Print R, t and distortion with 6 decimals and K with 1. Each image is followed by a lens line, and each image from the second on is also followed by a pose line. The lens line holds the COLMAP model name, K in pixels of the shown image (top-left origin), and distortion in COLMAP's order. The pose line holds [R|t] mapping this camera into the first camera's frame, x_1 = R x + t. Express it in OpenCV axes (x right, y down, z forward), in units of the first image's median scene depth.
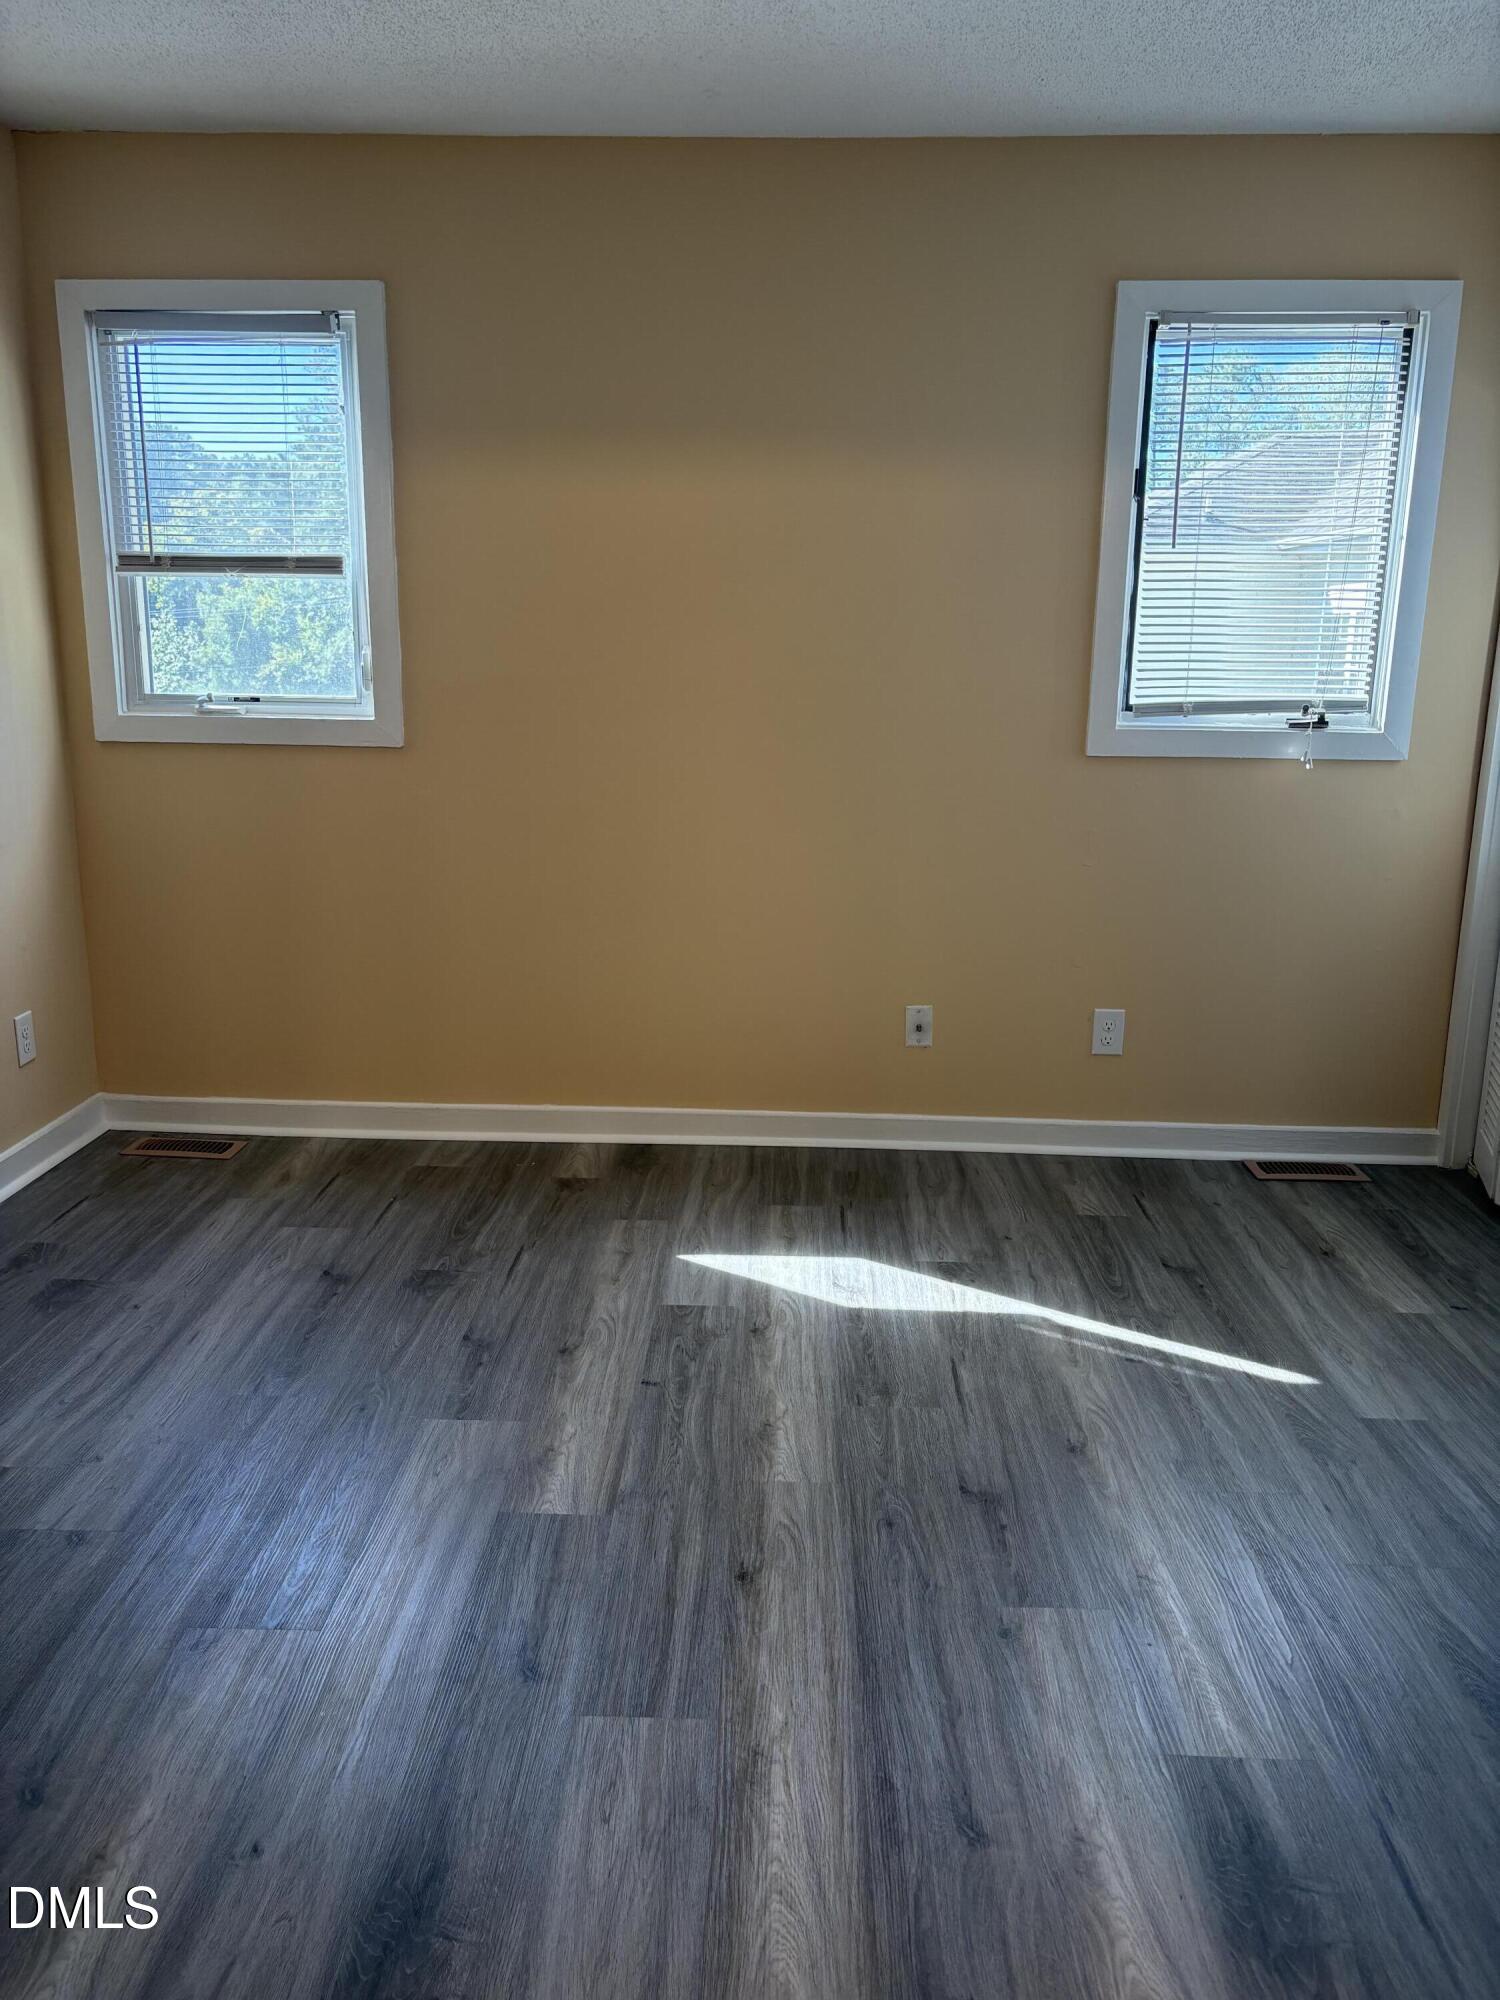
lens RADIAL K [[1524.8, 0, 746.7], [0, 1524.8, 970.0], [0, 0, 1]] dist [0.051916, -0.054594]
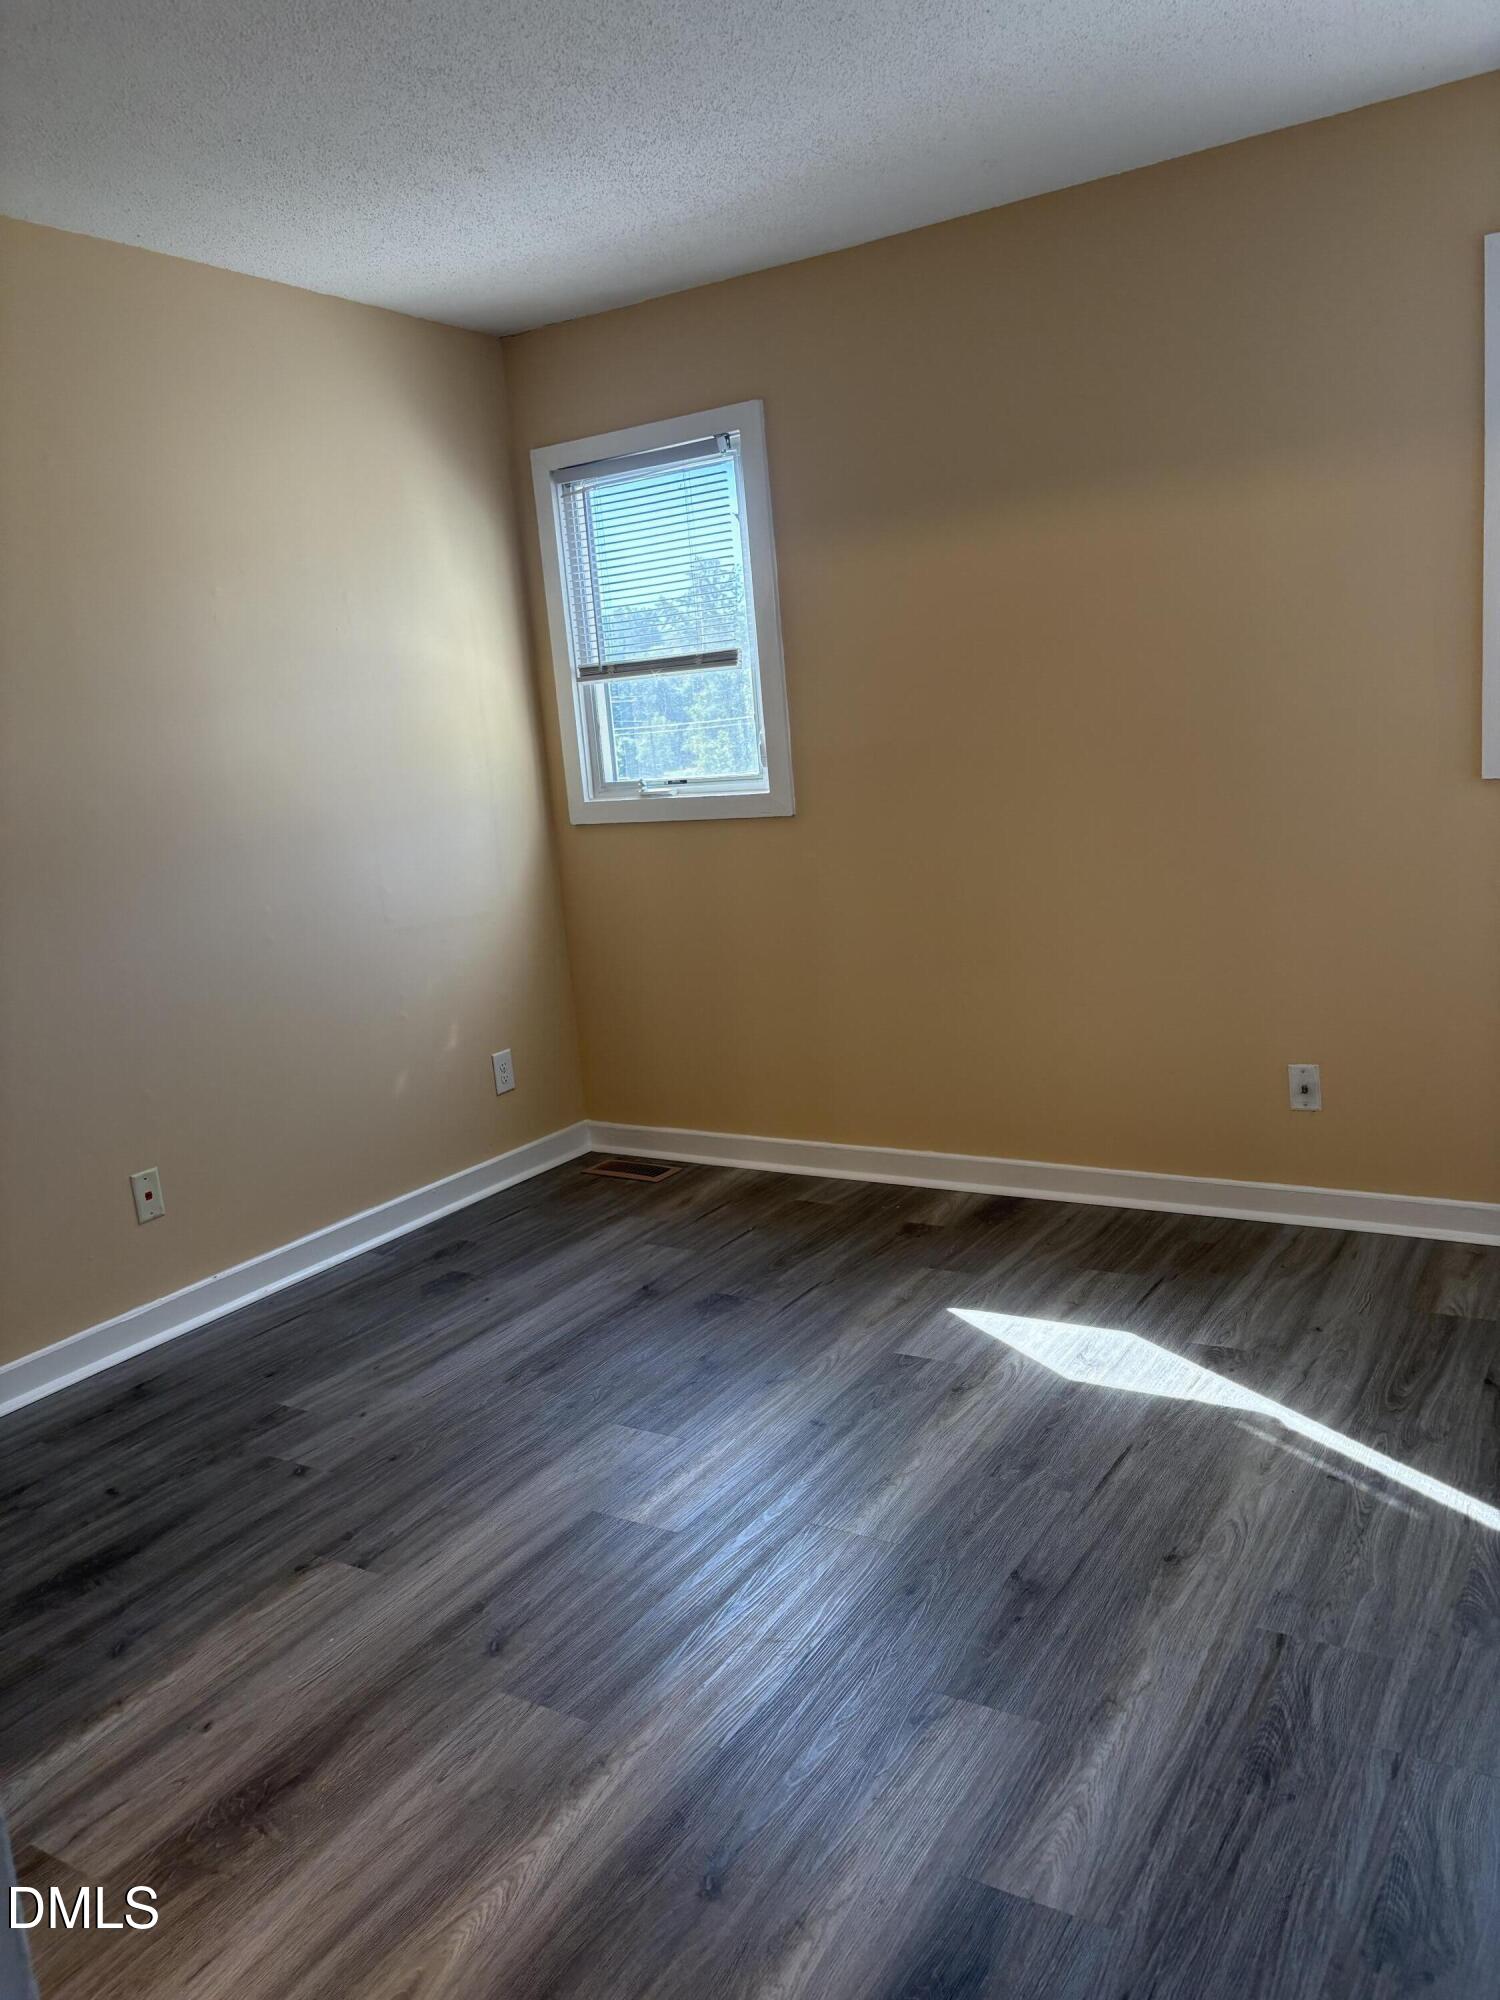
lens RADIAL K [[1524.8, 0, 804.5], [0, 1524.8, 981.6], [0, 0, 1]] dist [0.051916, -0.054594]
pose [[0.867268, 0.000491, -0.497841, 0.365162], [-0.009205, 0.999844, -0.015049, -0.012202], [0.497756, 0.017635, 0.867138, 0.069710]]
